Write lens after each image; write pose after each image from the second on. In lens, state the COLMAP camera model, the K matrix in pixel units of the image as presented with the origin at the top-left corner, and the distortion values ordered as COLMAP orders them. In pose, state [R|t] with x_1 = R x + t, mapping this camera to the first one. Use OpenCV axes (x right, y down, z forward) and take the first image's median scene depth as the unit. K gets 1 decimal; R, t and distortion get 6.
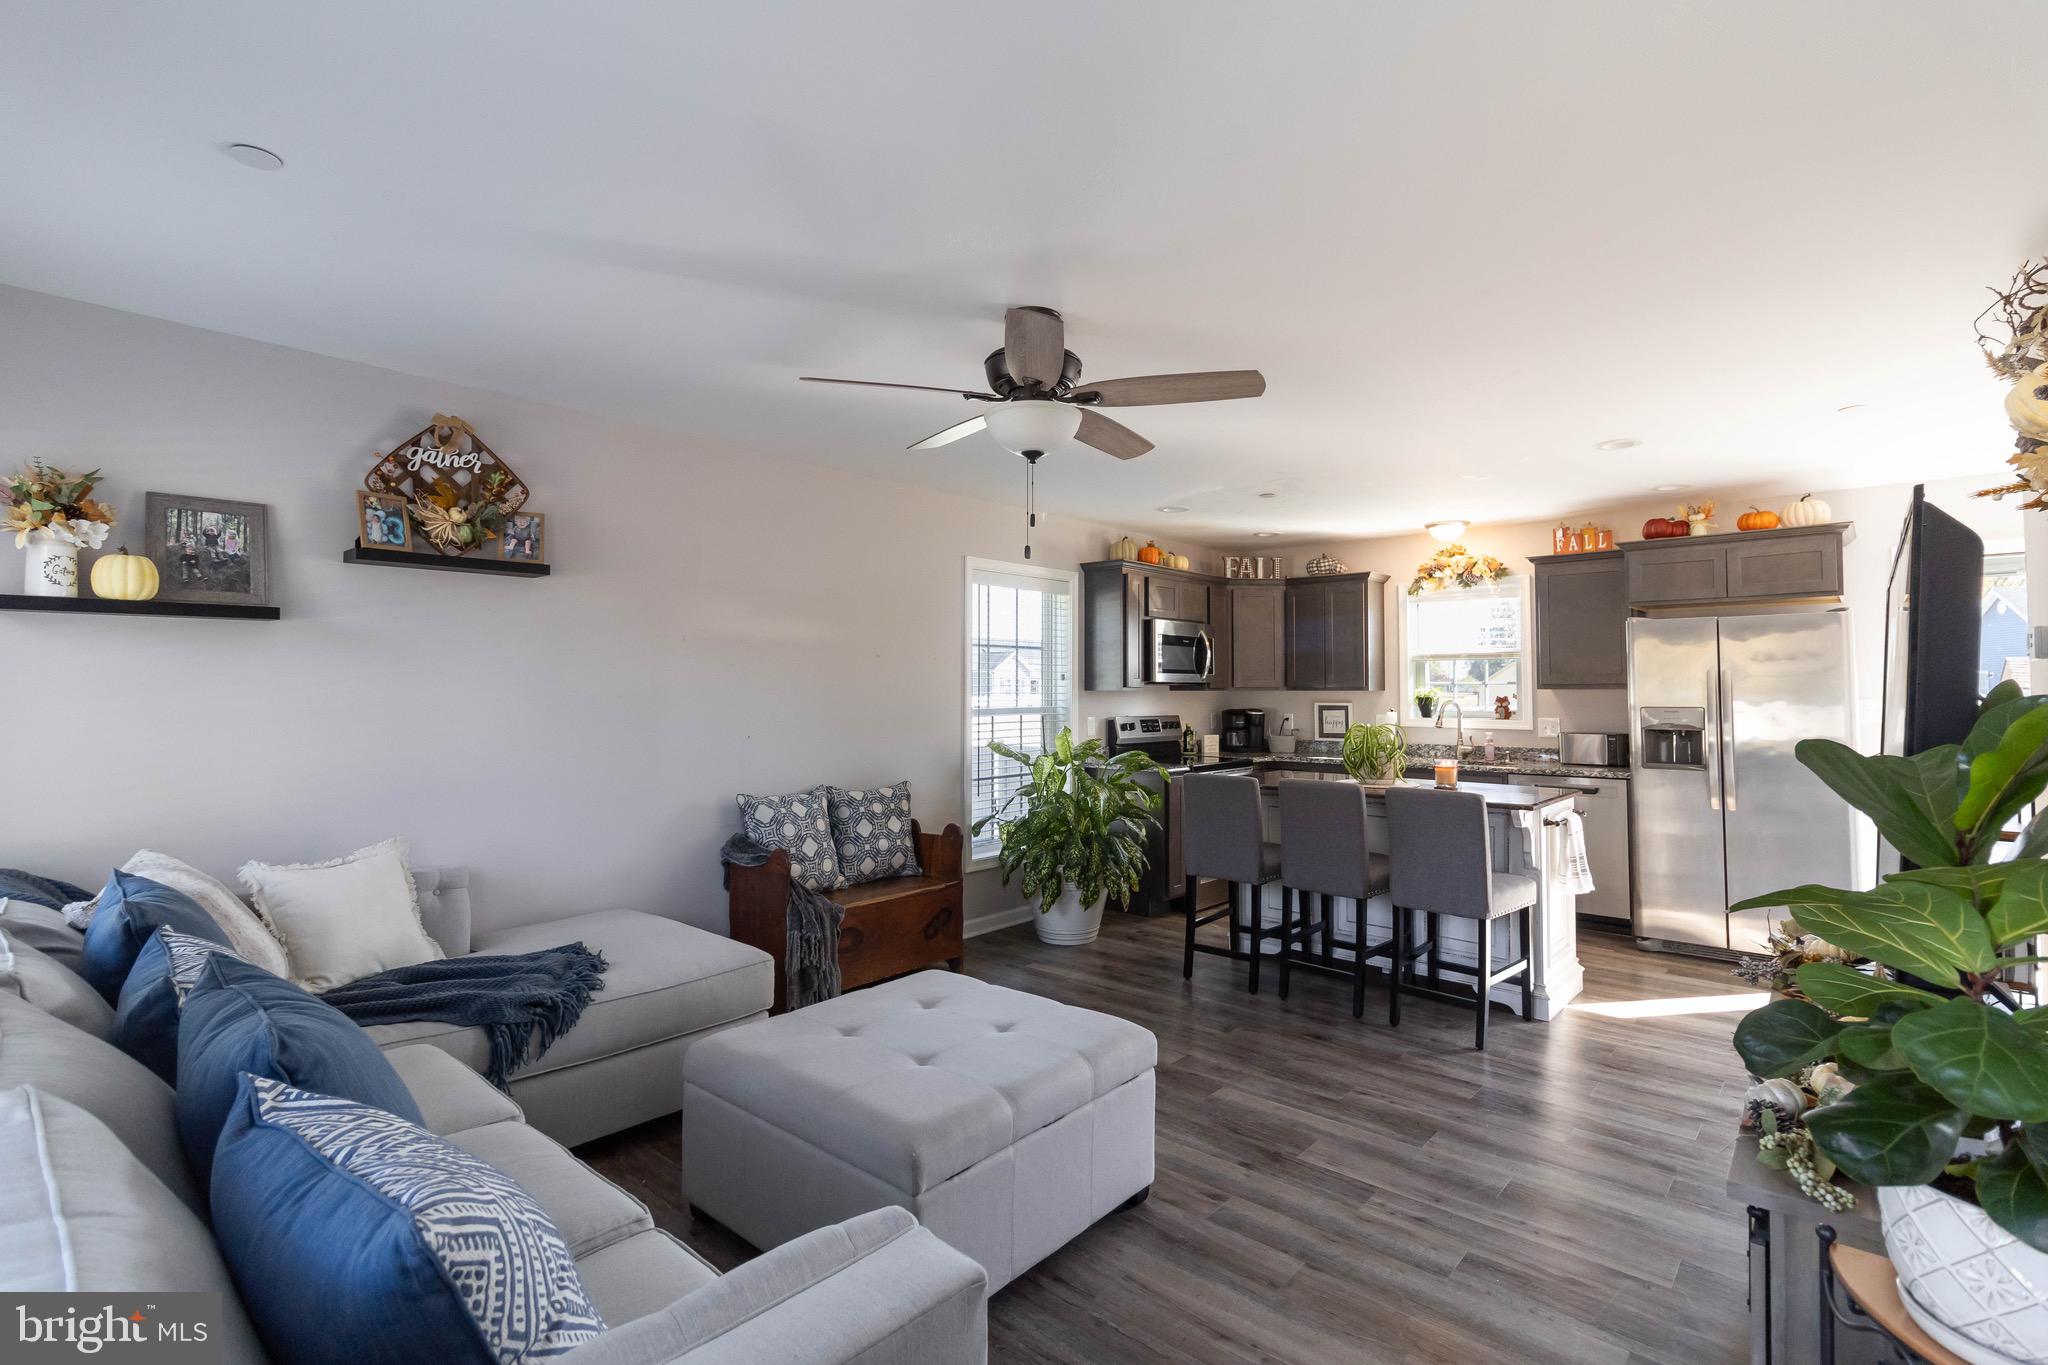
lens RADIAL K [[953.1, 0, 1029.9], [0, 953.1, 647.9], [0, 0, 1]] dist [-0.001612, -0.001542]
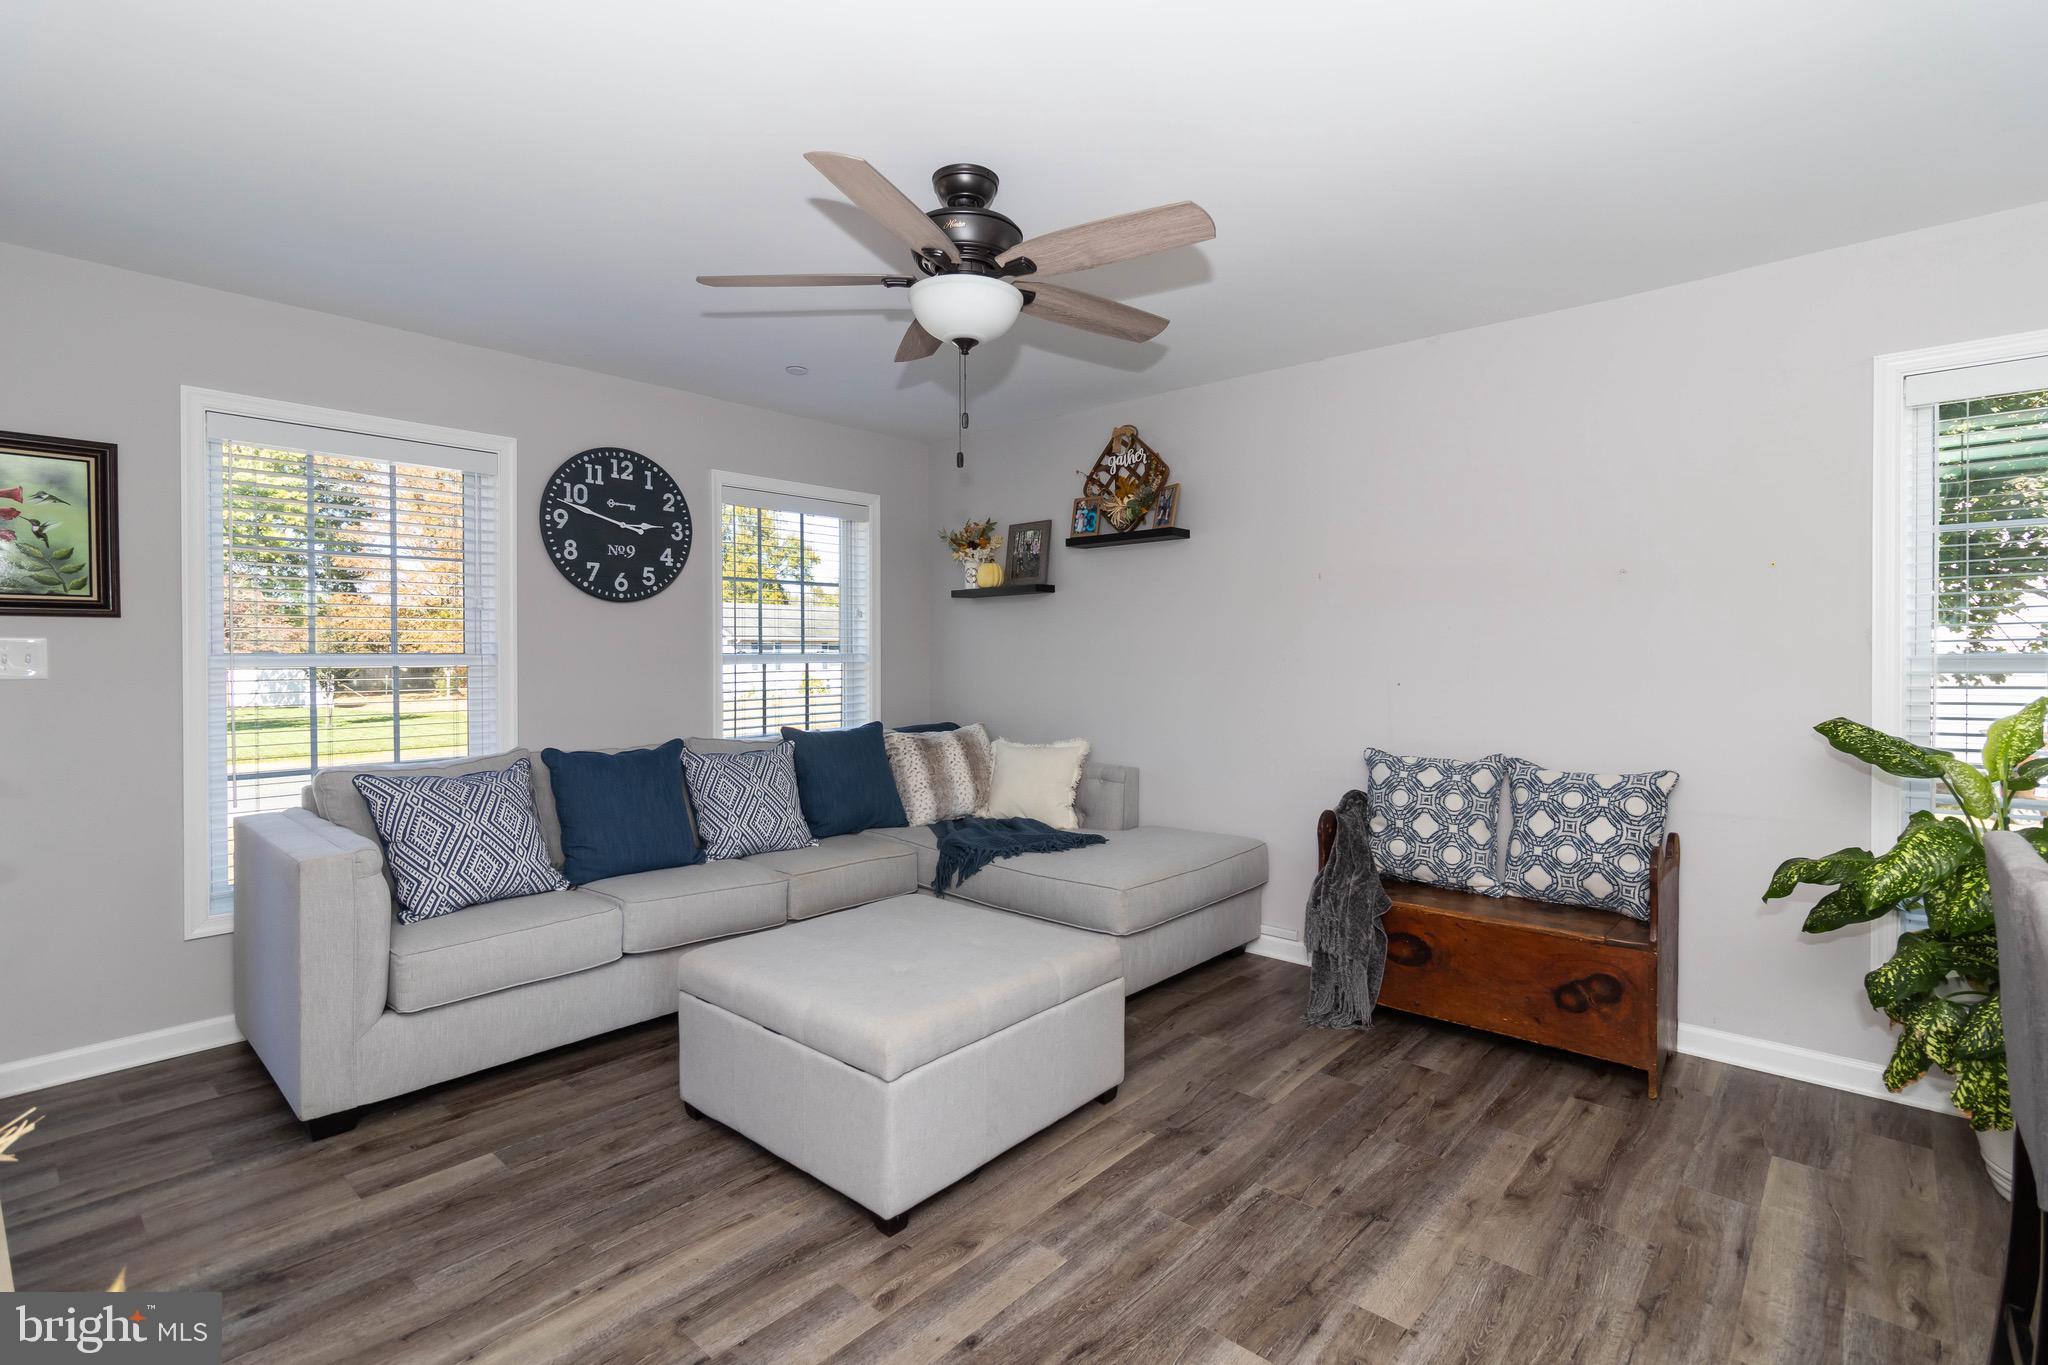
lens RADIAL K [[953.1, 0, 1029.9], [0, 953.1, 647.9], [0, 0, 1]] dist [-0.001612, -0.001542]
pose [[-0.005964, -0.008470, -0.999946, 0.728543], [0.046942, 0.998859, -0.008741, 0.069952], [0.998880, -0.046992, -0.005560, 0.891983]]
